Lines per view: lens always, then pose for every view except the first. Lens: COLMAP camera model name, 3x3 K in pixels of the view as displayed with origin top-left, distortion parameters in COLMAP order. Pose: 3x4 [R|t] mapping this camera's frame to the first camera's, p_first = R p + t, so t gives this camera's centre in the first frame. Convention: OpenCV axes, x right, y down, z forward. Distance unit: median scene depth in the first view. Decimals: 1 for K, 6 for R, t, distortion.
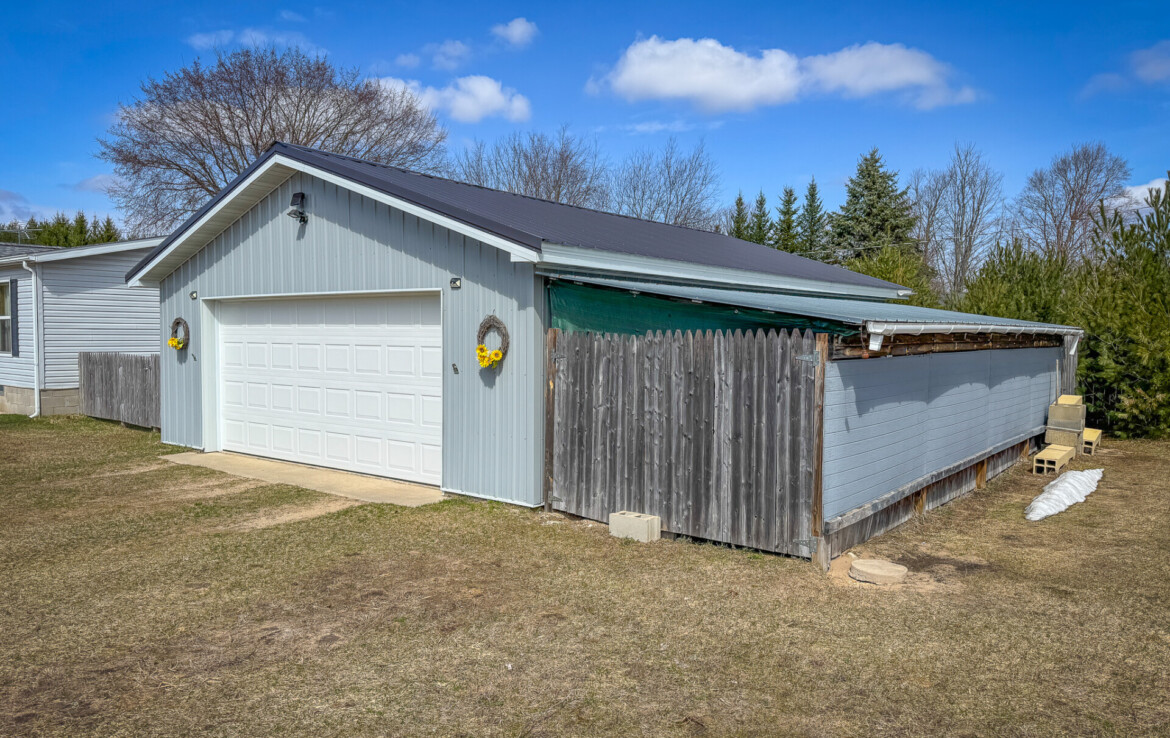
lens RADIAL K [[832.2, 0, 585.0], [0, 832.2, 372.1], [0, 0, 1]] dist [0.008149, -0.015050]
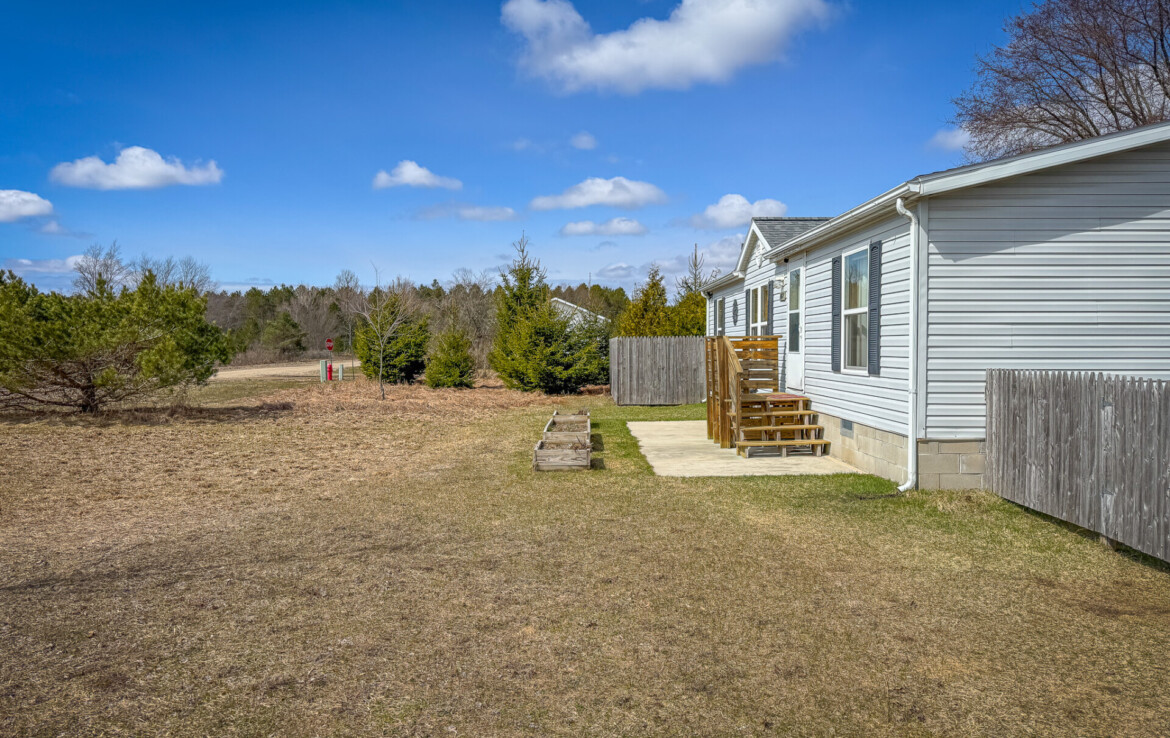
lens RADIAL K [[832.2, 0, 584.6], [0, 832.2, 368.7], [0, 0, 1]] dist [0.008149, -0.015050]
pose [[0.623943, 0.016482, -0.781296, -0.372053], [-0.034814, 0.999371, -0.006720, -0.012801], [0.780694, 0.031393, 0.624124, 0.500563]]
